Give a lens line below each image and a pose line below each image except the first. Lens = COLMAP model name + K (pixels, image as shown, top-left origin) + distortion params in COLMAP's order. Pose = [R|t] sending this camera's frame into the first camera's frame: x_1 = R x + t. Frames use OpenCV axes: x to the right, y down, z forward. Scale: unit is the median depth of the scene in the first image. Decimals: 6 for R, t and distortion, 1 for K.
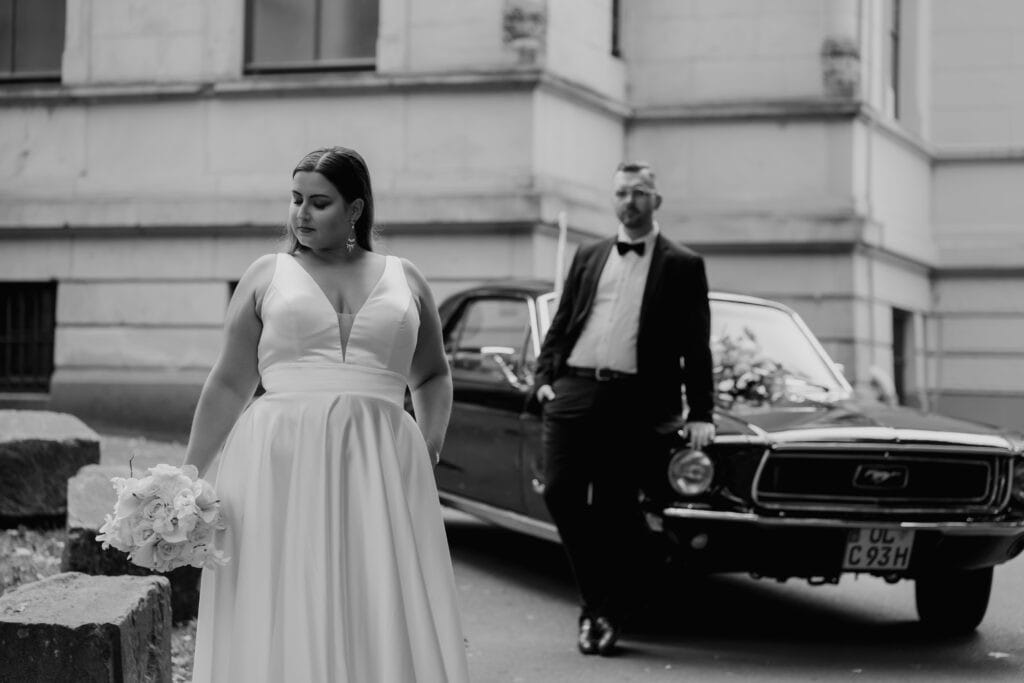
lens RADIAL K [[2448.1, 0, 515.4], [0, 2448.1, 335.5], [0, 0, 1]] dist [-0.020301, 0.000000]
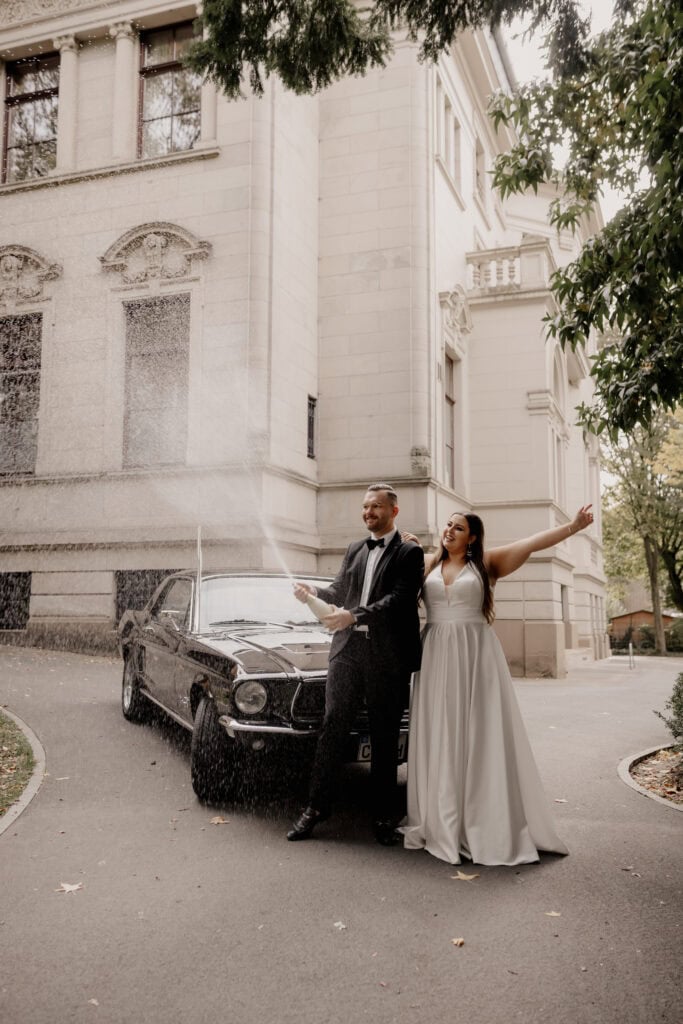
lens RADIAL K [[968.3, 0, 351.4], [0, 968.3, 514.8], [0, 0, 1]] dist [0.002888, 0.000000]
pose [[0.999706, -0.015378, 0.018725, 0.110621], [0.016774, 0.996906, -0.076798, -0.007124], [-0.017486, 0.077090, 0.996871, 0.371610]]
